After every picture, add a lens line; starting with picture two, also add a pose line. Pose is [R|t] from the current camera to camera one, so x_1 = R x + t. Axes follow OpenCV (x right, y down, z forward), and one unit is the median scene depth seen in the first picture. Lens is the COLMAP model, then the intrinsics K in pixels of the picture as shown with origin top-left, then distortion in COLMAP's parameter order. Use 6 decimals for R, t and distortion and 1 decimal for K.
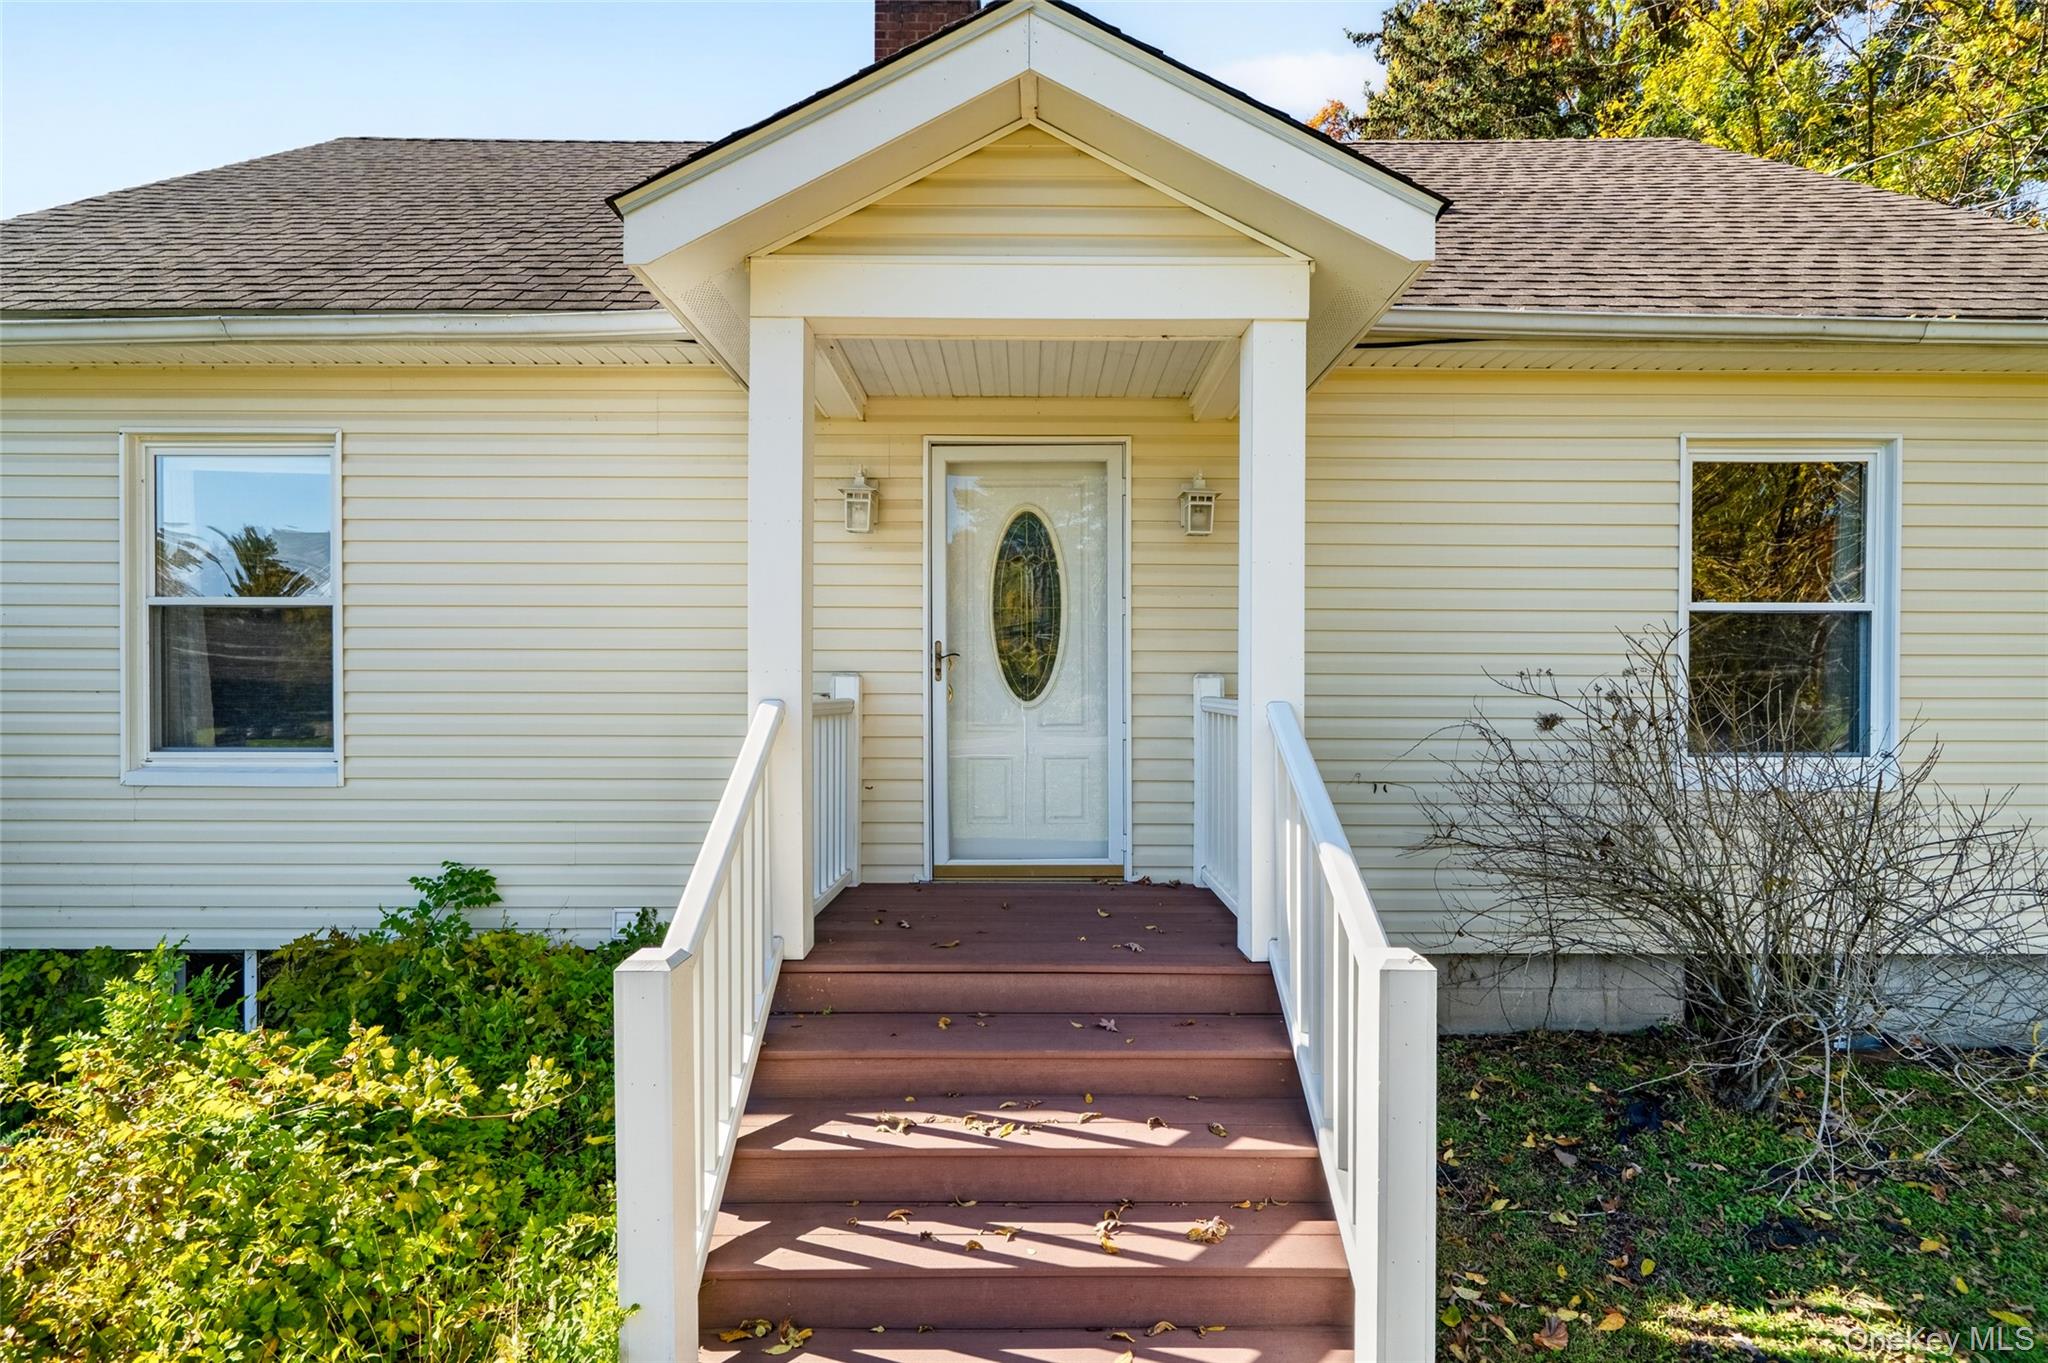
lens RADIAL K [[920.8, 0, 1023.4], [0, 920.8, 687.7], [0, 0, 1]] dist [-0.010004, -0.000039]
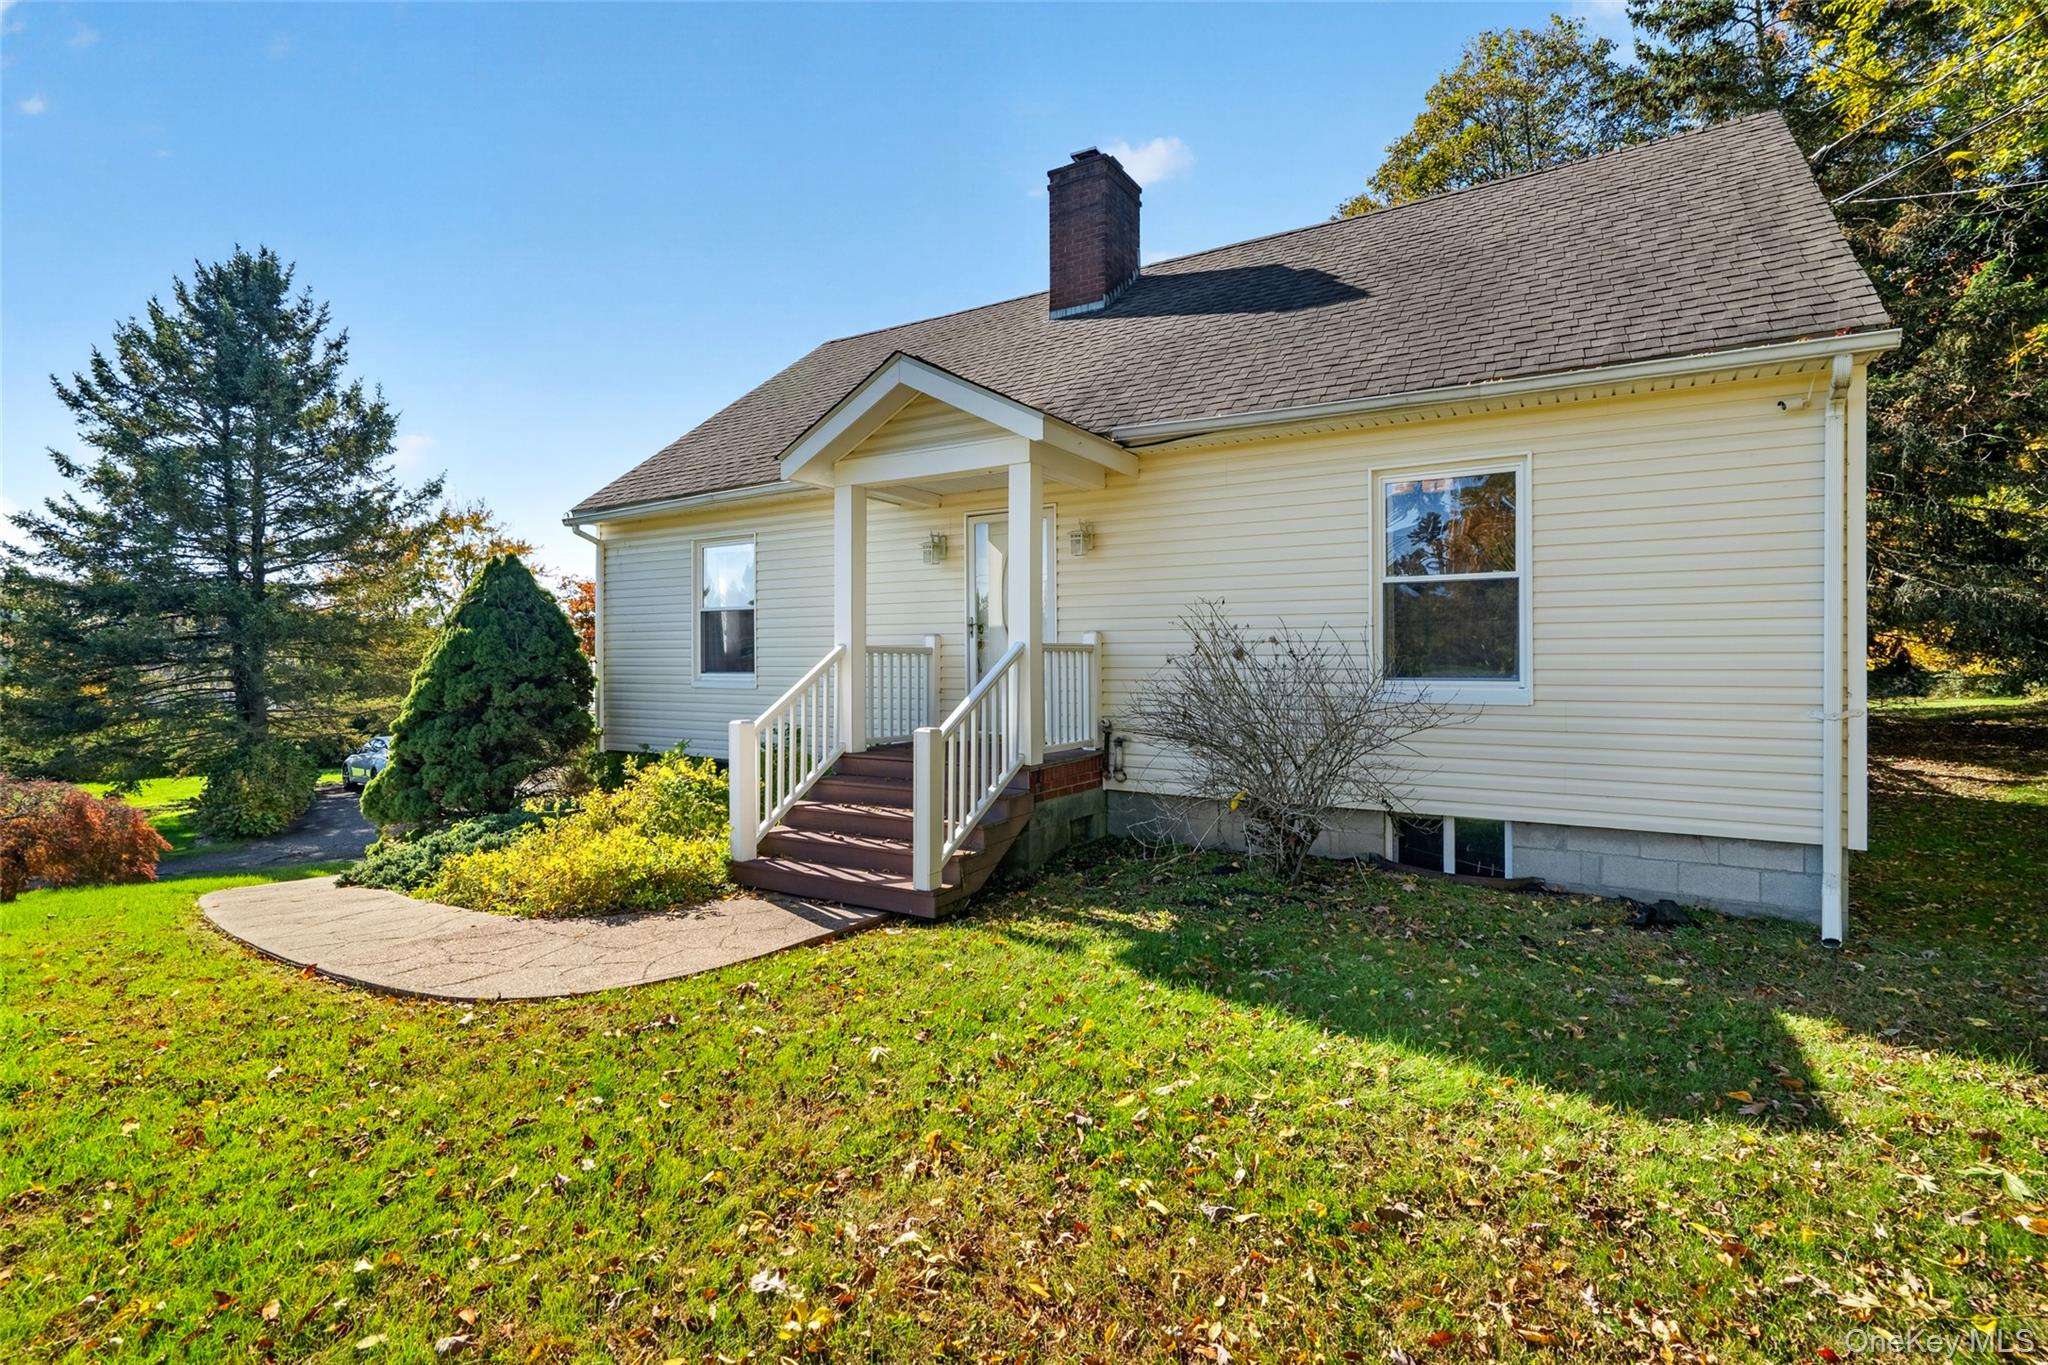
lens RADIAL K [[920.8, 0, 1023.4], [0, 920.8, 688.7], [0, 0, 1]] dist [-0.010004, -0.000039]
pose [[0.848767, 0.014331, -0.528574, 1.036460], [-0.011896, 0.999897, 0.008008, 0.083559], [0.528634, -0.000509, 0.848850, -0.596323]]
